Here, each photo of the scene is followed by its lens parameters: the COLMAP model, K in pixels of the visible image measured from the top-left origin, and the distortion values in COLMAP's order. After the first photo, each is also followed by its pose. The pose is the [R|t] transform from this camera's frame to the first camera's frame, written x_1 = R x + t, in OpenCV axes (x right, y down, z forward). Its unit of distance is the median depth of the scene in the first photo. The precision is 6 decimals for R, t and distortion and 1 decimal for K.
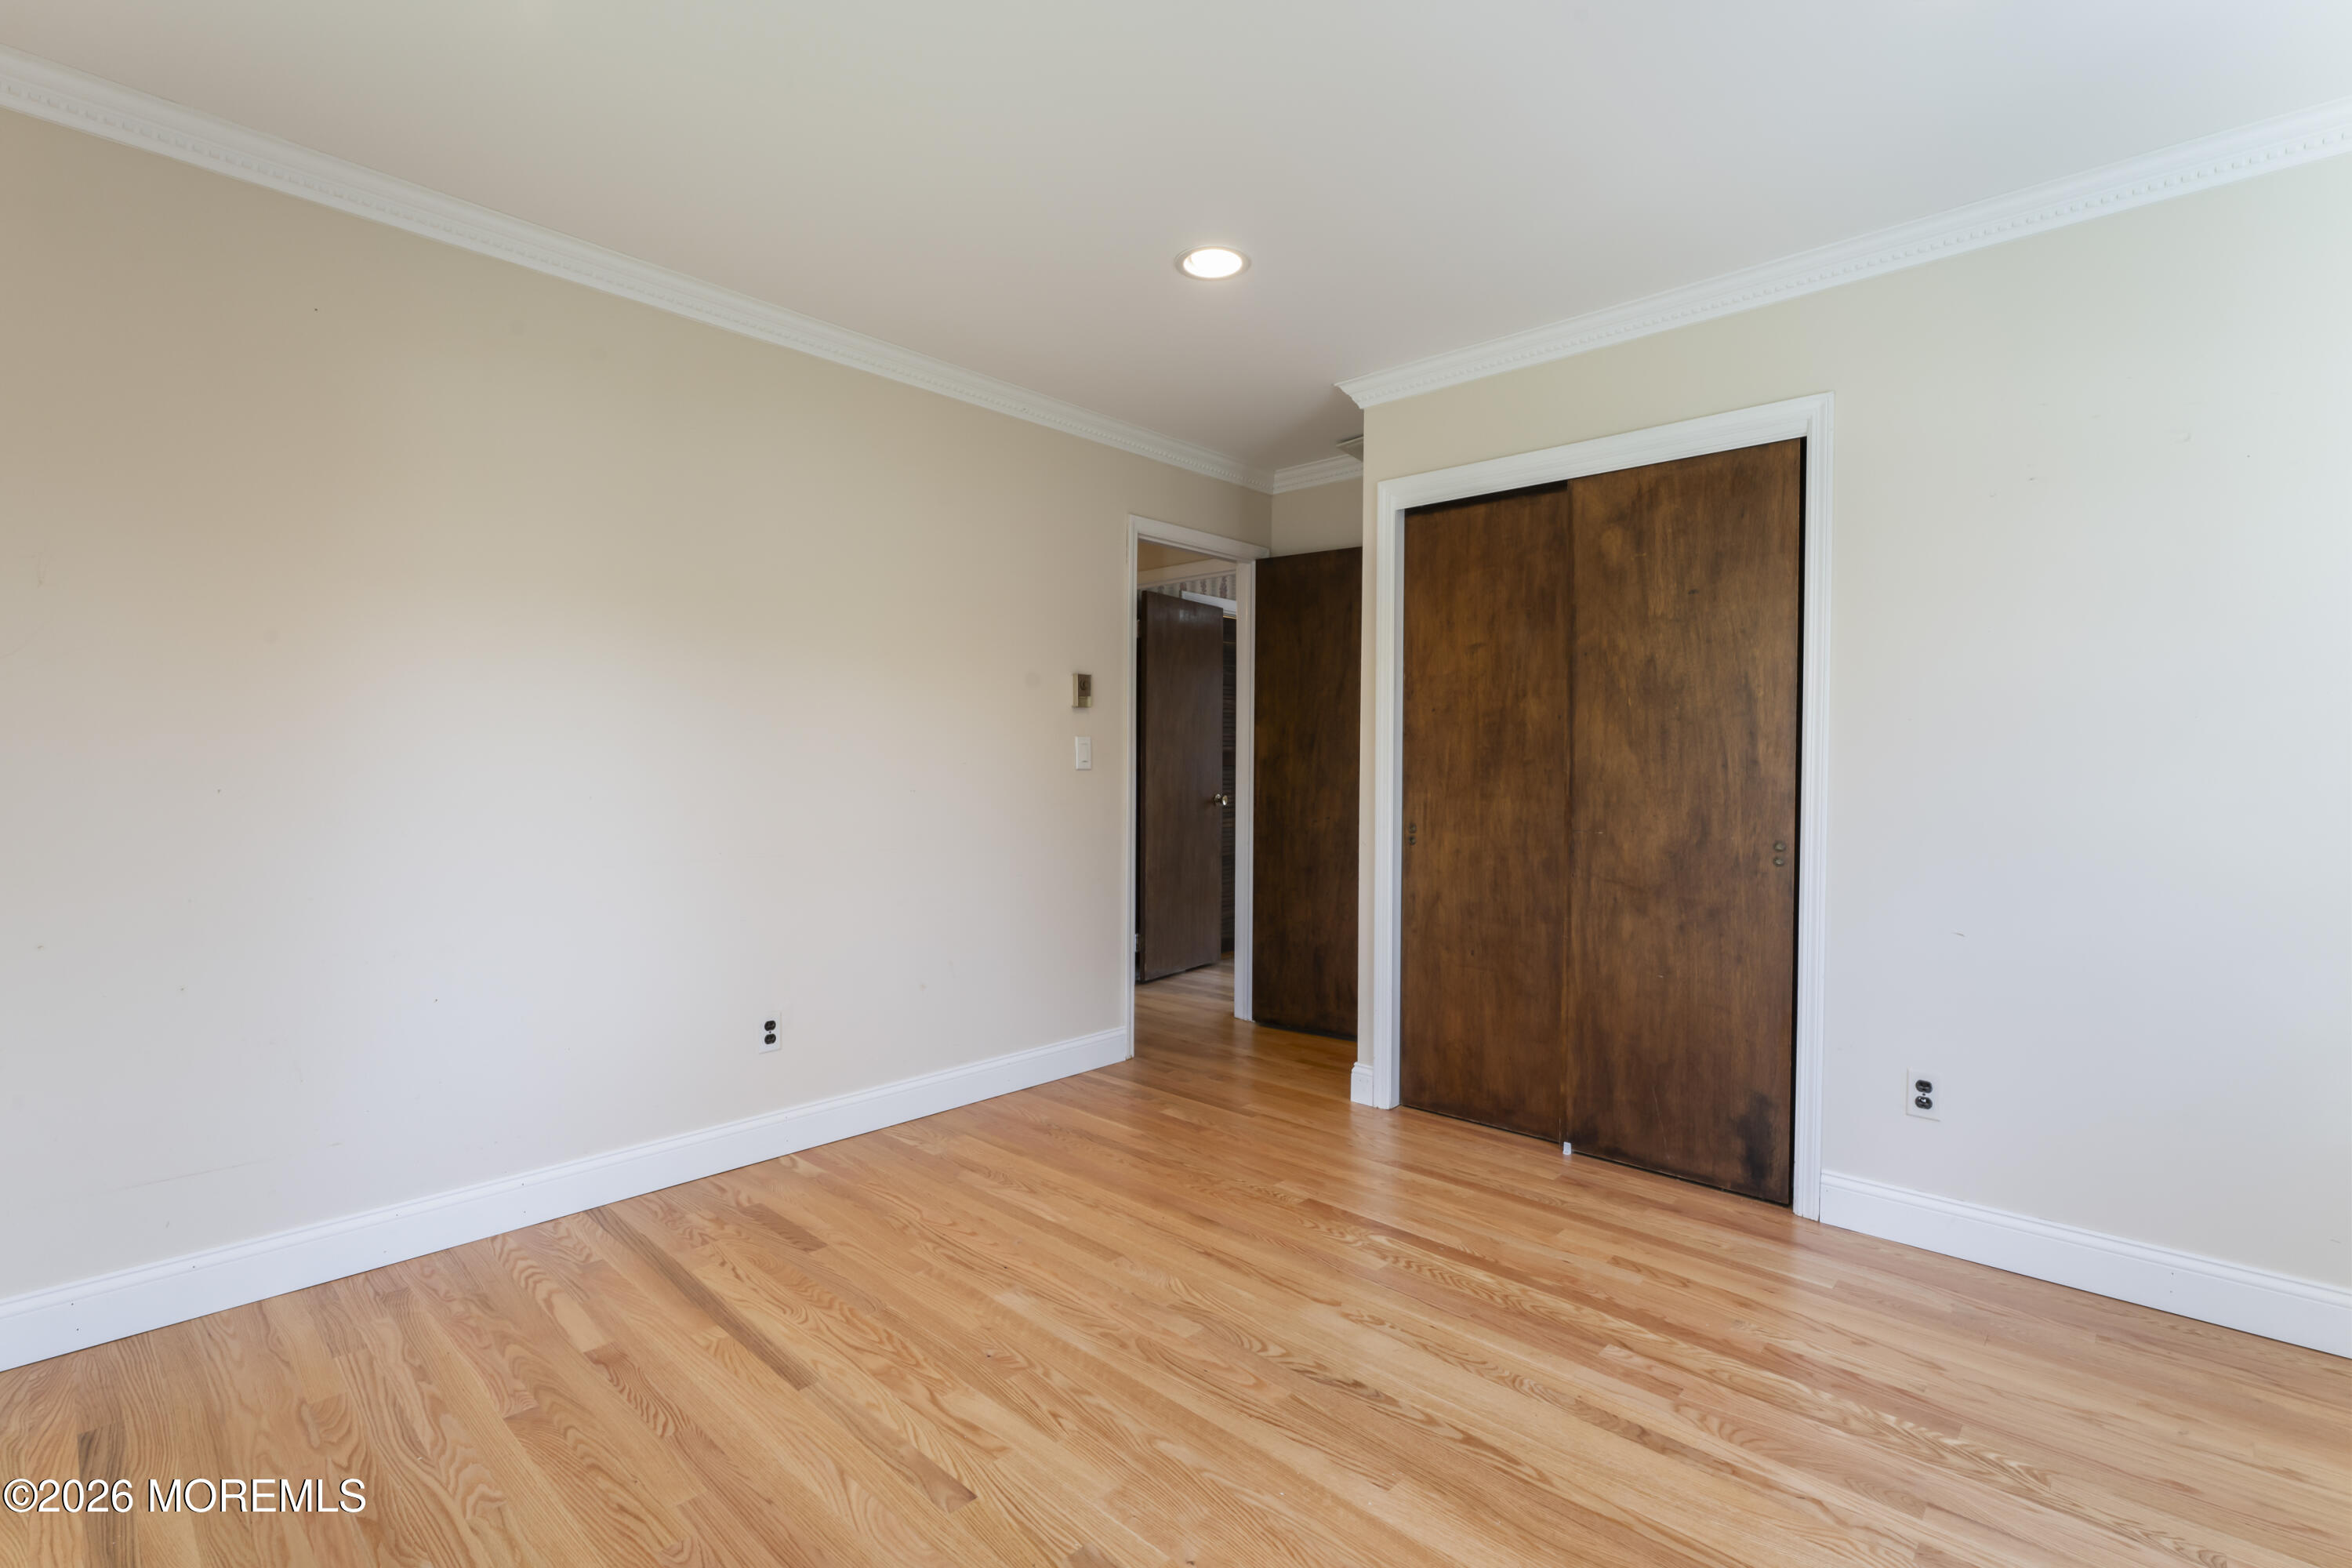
lens RADIAL K [[1070.6, 0, 1180.0], [0, 1070.6, 777.7], [0, 0, 1]] dist [-0.003500, -0.000385]
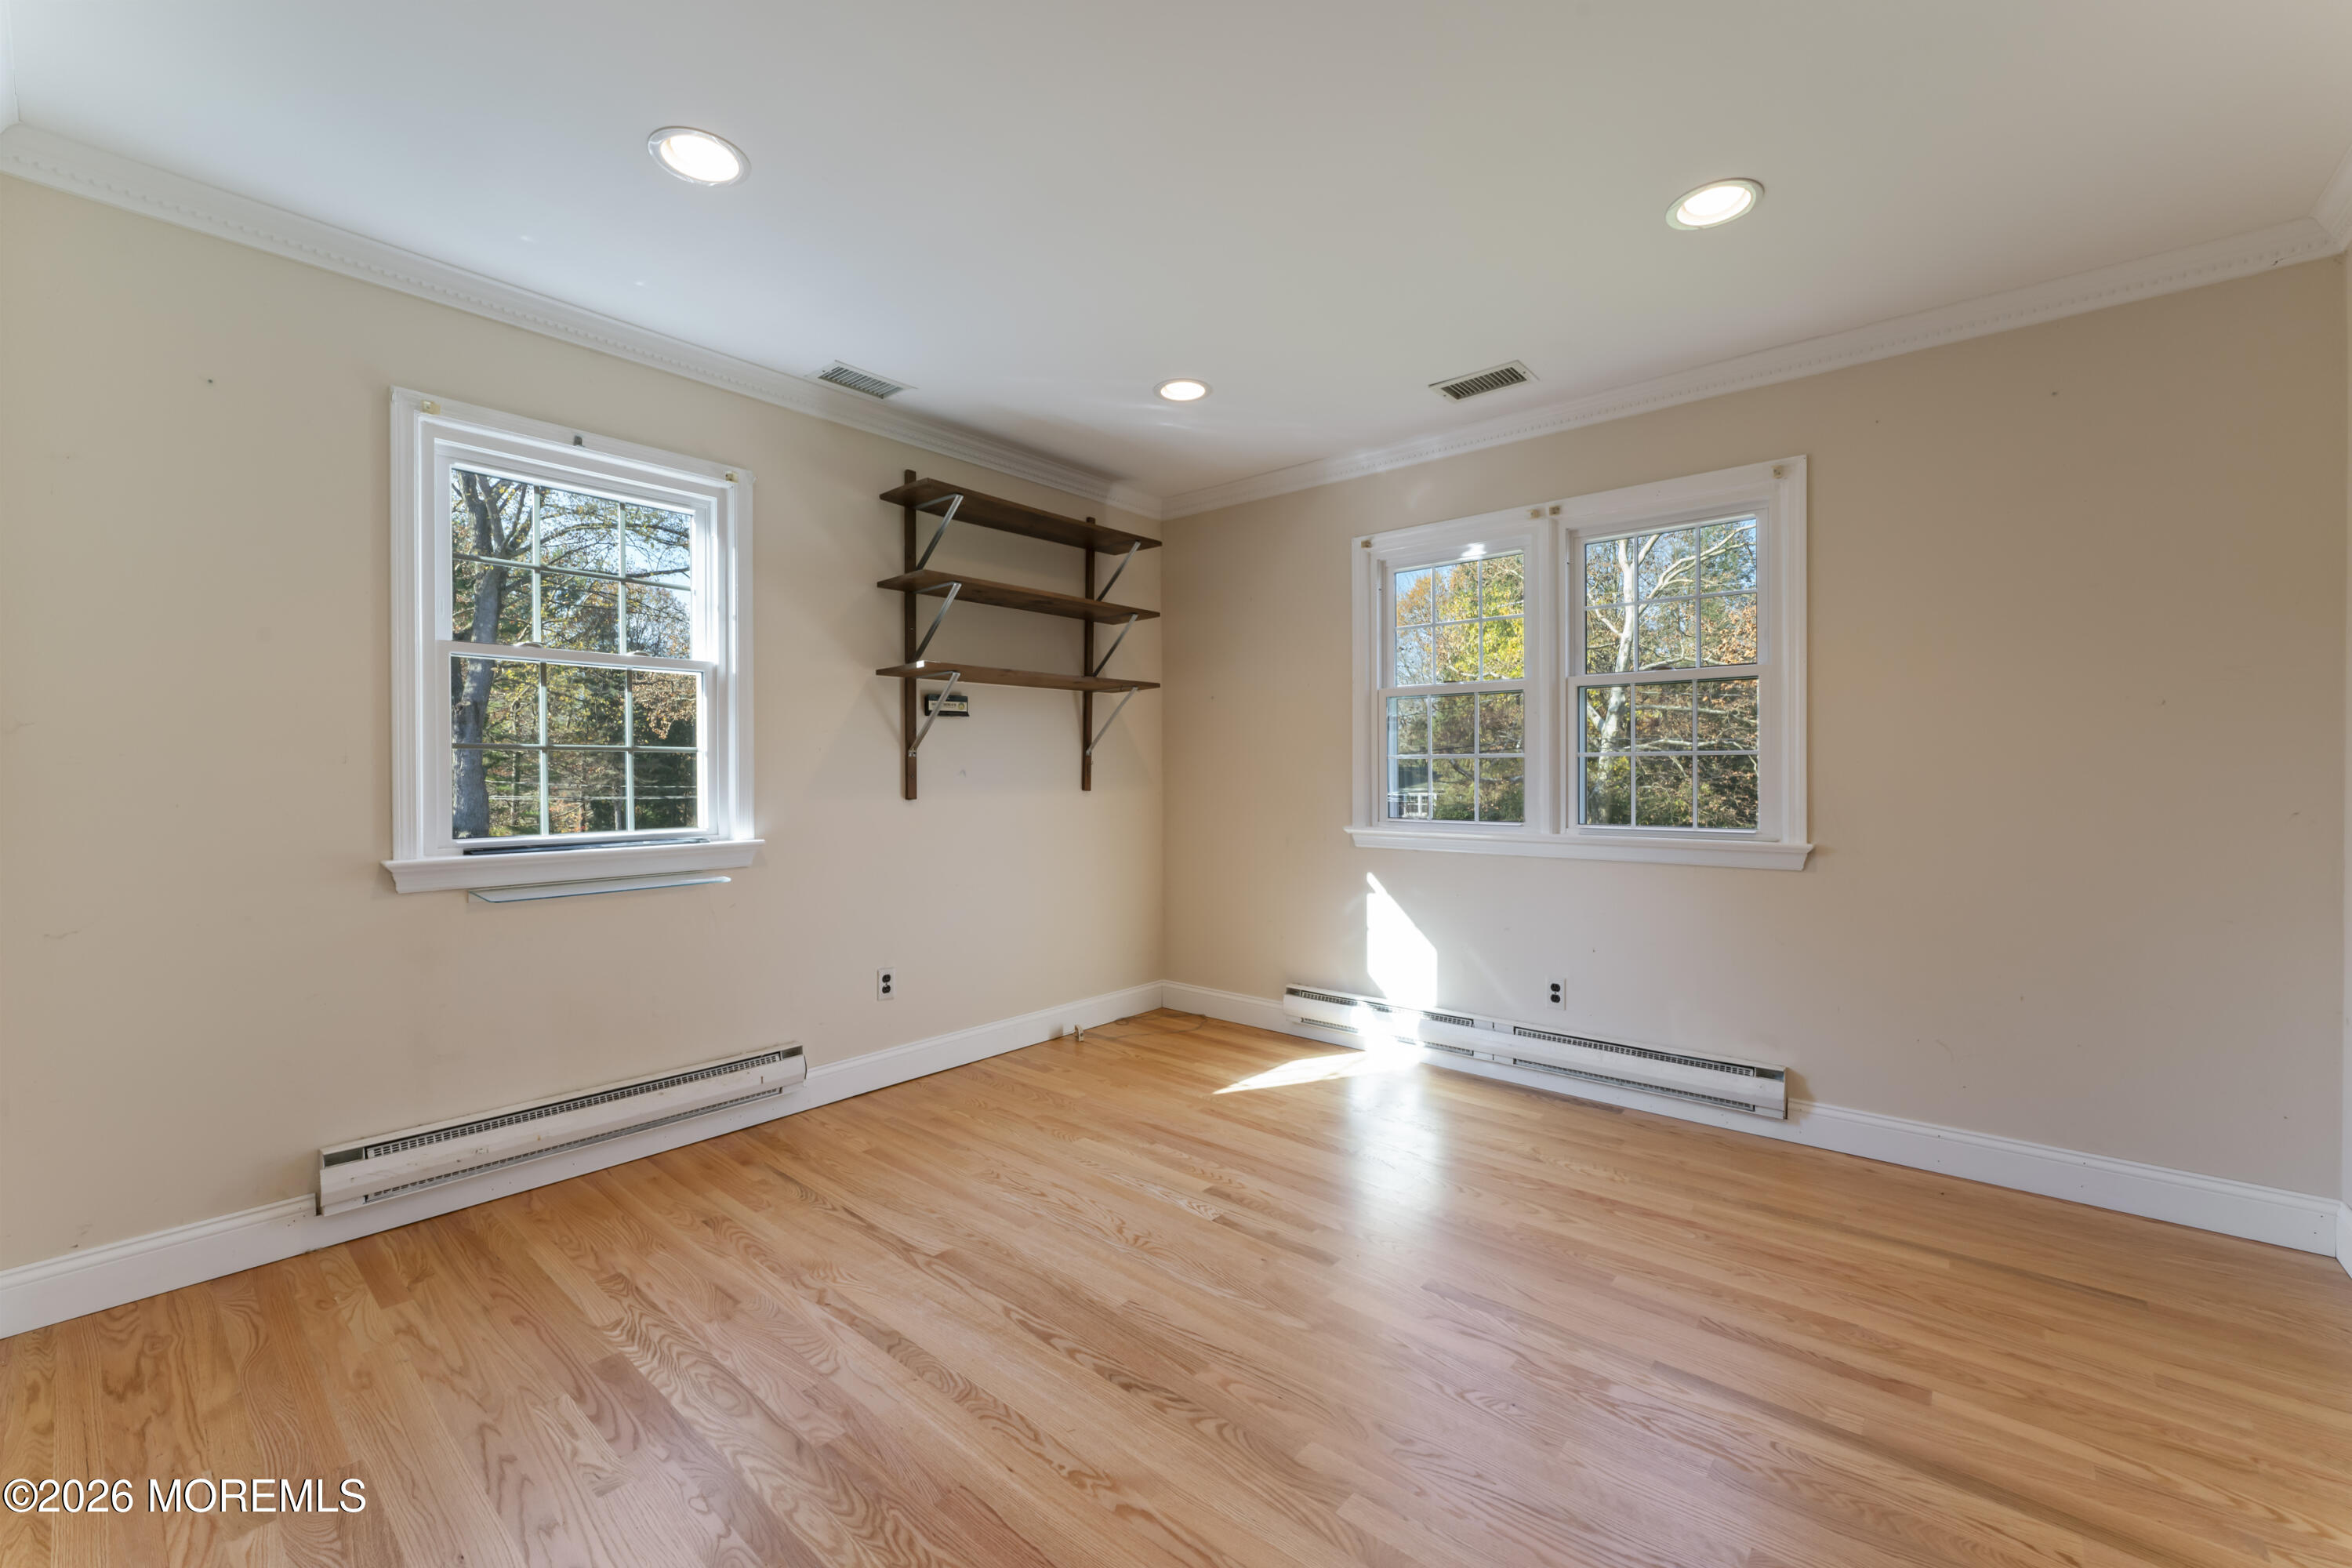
lens RADIAL K [[955.4, 0, 1172.1], [0, 955.4, 777.8], [0, 0, 1]] dist [-0.003915, -0.000257]
pose [[-0.999330, -0.005456, -0.036179, 0.160352], [-0.005978, 0.999879, 0.014332, -0.018686], [0.036097, 0.014539, -0.999243, 1.904826]]
